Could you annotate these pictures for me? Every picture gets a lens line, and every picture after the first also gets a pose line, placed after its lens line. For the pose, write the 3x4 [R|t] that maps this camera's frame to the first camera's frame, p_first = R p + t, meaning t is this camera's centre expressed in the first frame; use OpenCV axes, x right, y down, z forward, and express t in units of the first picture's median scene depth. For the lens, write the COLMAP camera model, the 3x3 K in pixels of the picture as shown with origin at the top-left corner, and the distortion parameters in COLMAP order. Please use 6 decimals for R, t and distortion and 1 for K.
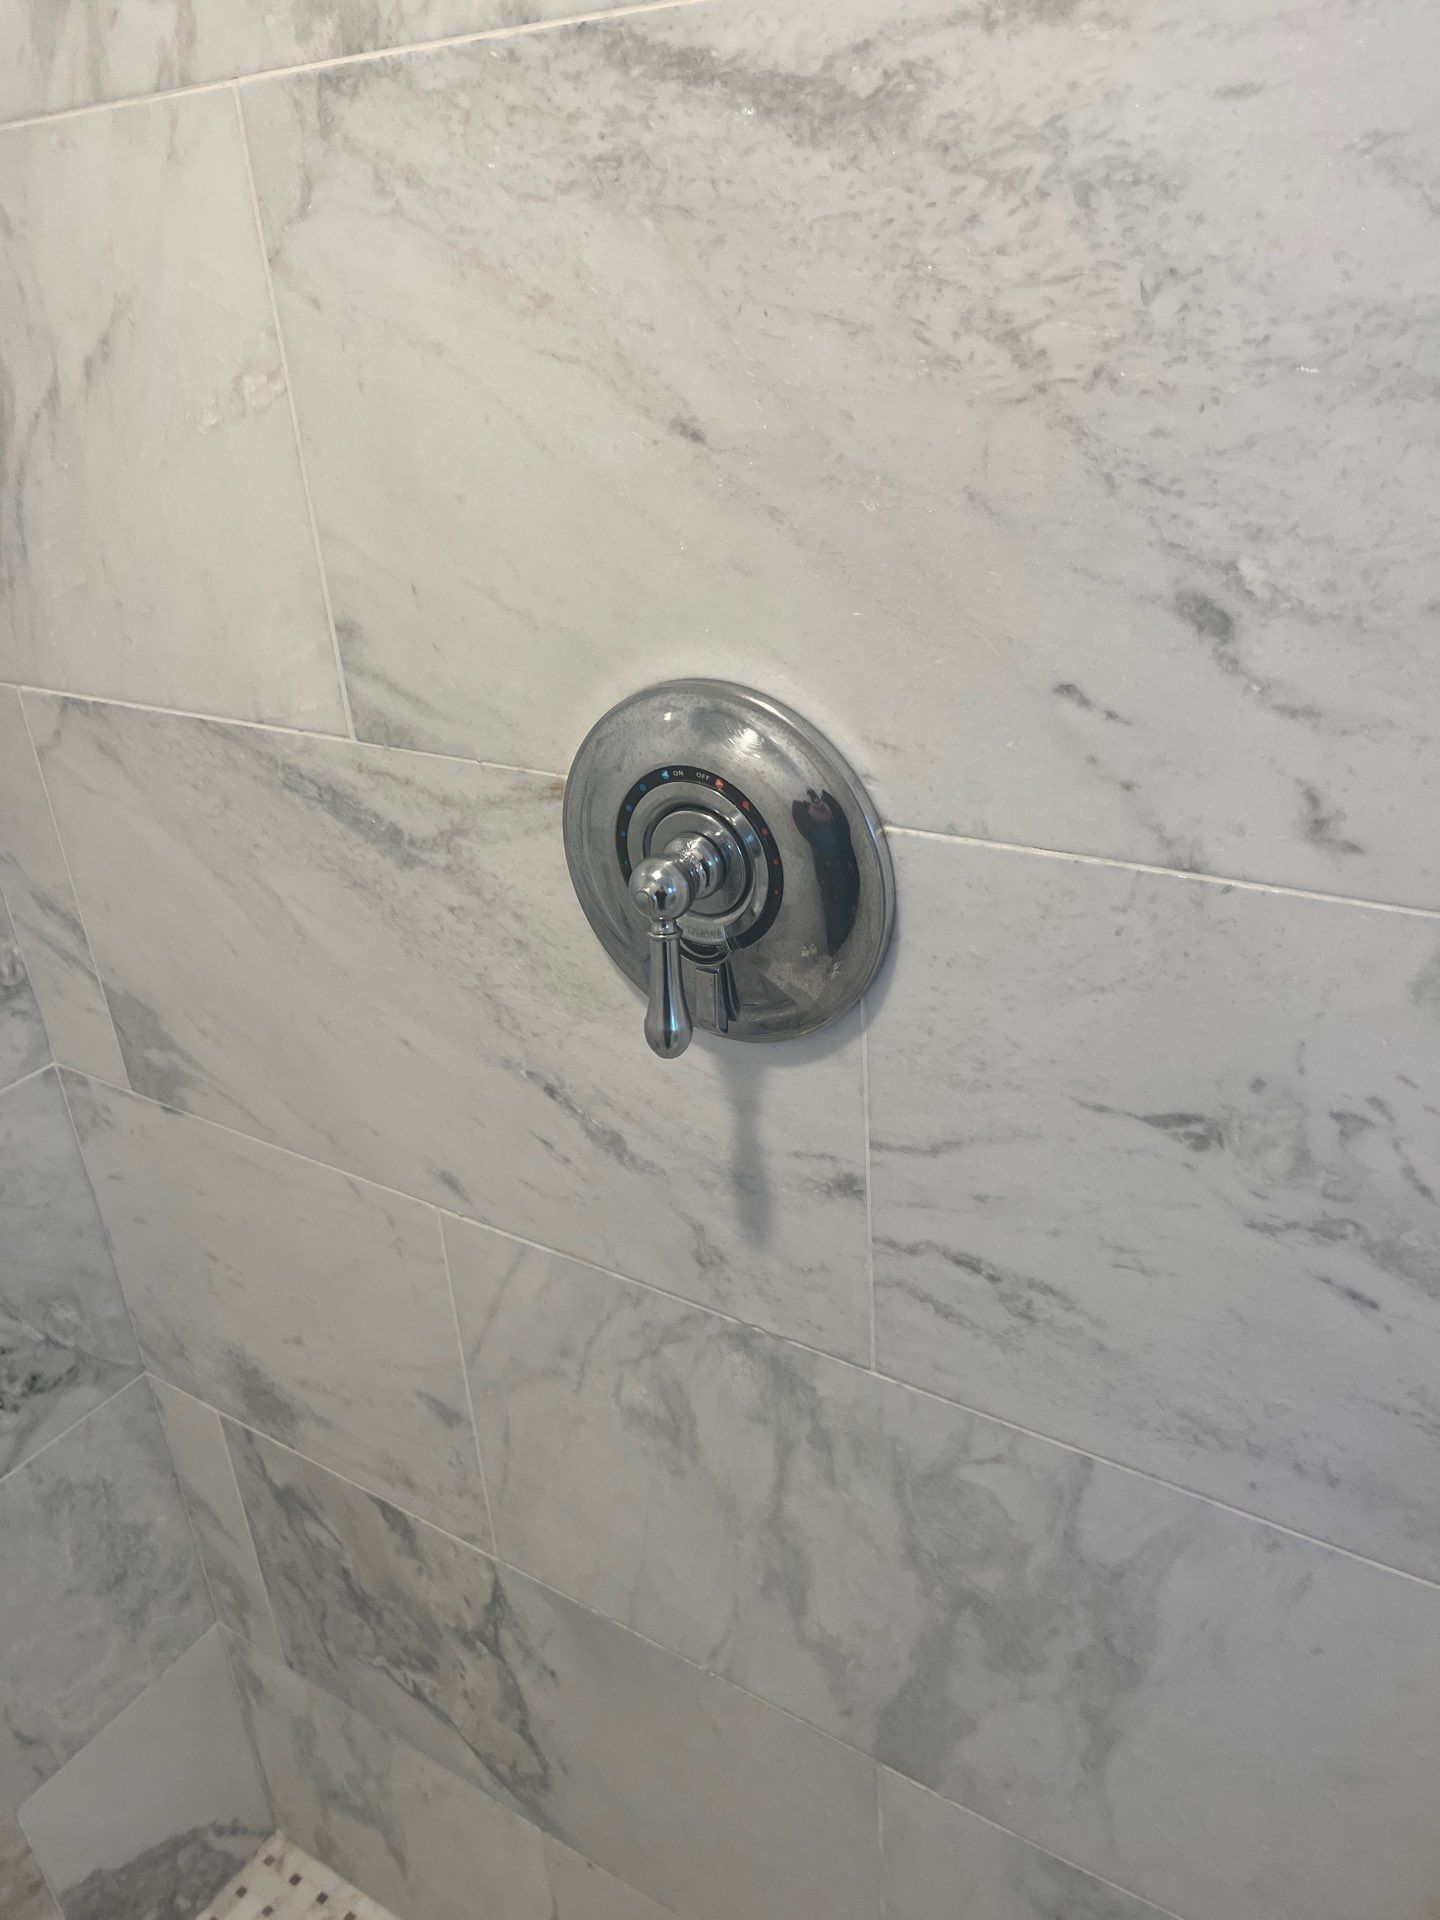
lens RADIAL K [[1499.9, 0, 720.0], [0, 1499.9, 960.0], [0, 0, 1]] dist [0.057215, -0.092400]
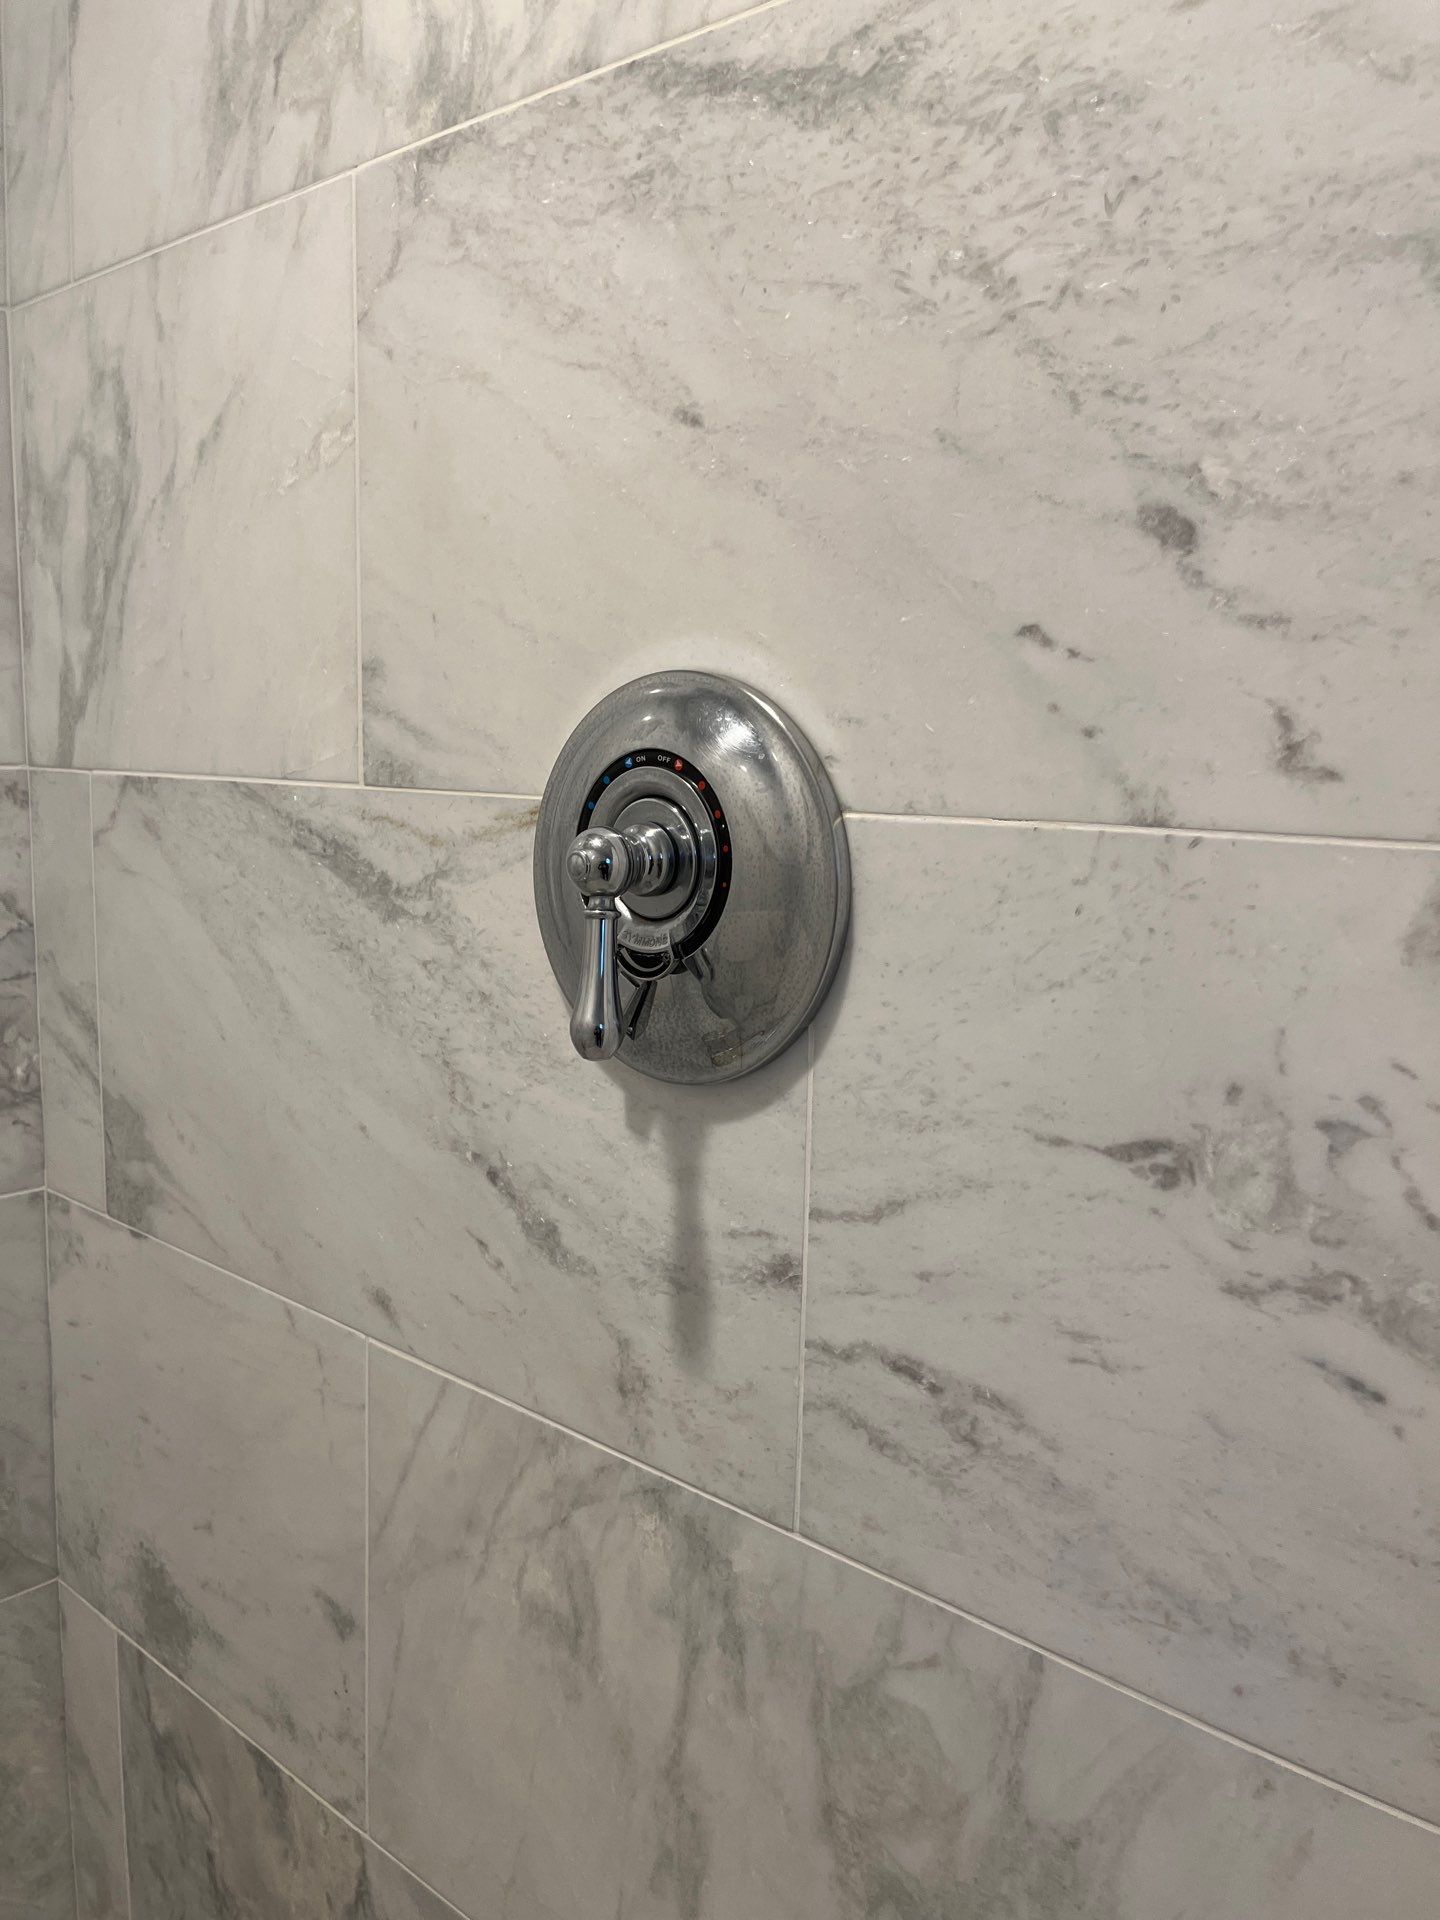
lens RADIAL K [[1499.9, 0, 720.0], [0, 1499.9, 960.0], [0, 0, 1]] dist [0.057215, -0.092400]
pose [[0.985661, 0.108304, -0.129396, 0.157801], [-0.143411, 0.941761, -0.304170, 0.277968], [0.088917, 0.318366, 0.943789, 0.142535]]
